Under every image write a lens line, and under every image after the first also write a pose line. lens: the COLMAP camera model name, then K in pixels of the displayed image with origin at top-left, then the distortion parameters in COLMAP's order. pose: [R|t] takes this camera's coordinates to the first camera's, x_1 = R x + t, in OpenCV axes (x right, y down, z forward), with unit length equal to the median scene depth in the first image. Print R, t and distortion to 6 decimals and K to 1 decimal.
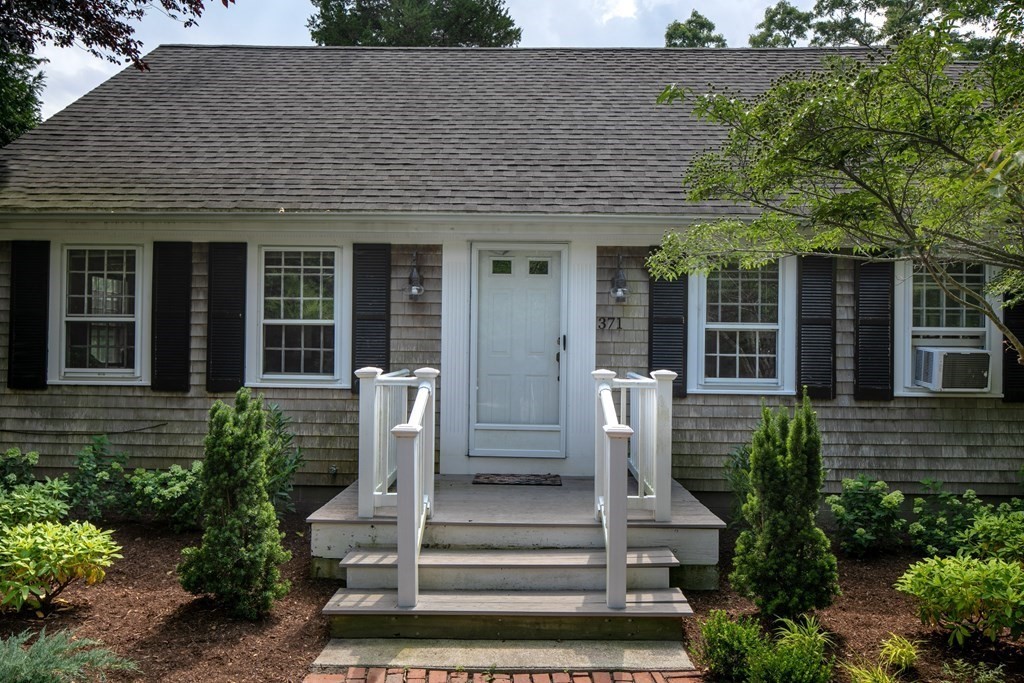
lens RADIAL K [[685.8, 0, 502.2], [0, 685.8, 336.4], [0, 0, 1]] dist [-0.001294, 0.001218]
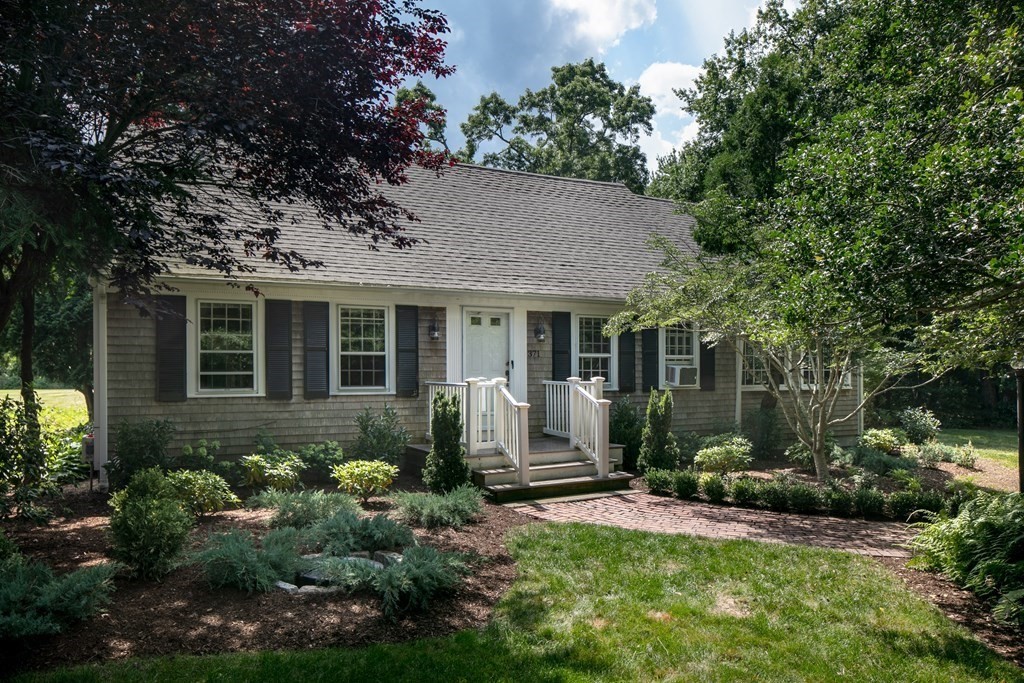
lens RADIAL K [[685.8, 0, 506.9], [0, 685.8, 342.5], [0, 0, 1]] dist [-0.001294, 0.001218]
pose [[0.886068, 0.005391, 0.463525, -0.736445], [0.005807, 0.999725, -0.022728, -0.008096], [-0.463520, 0.022830, 0.885793, -0.562124]]
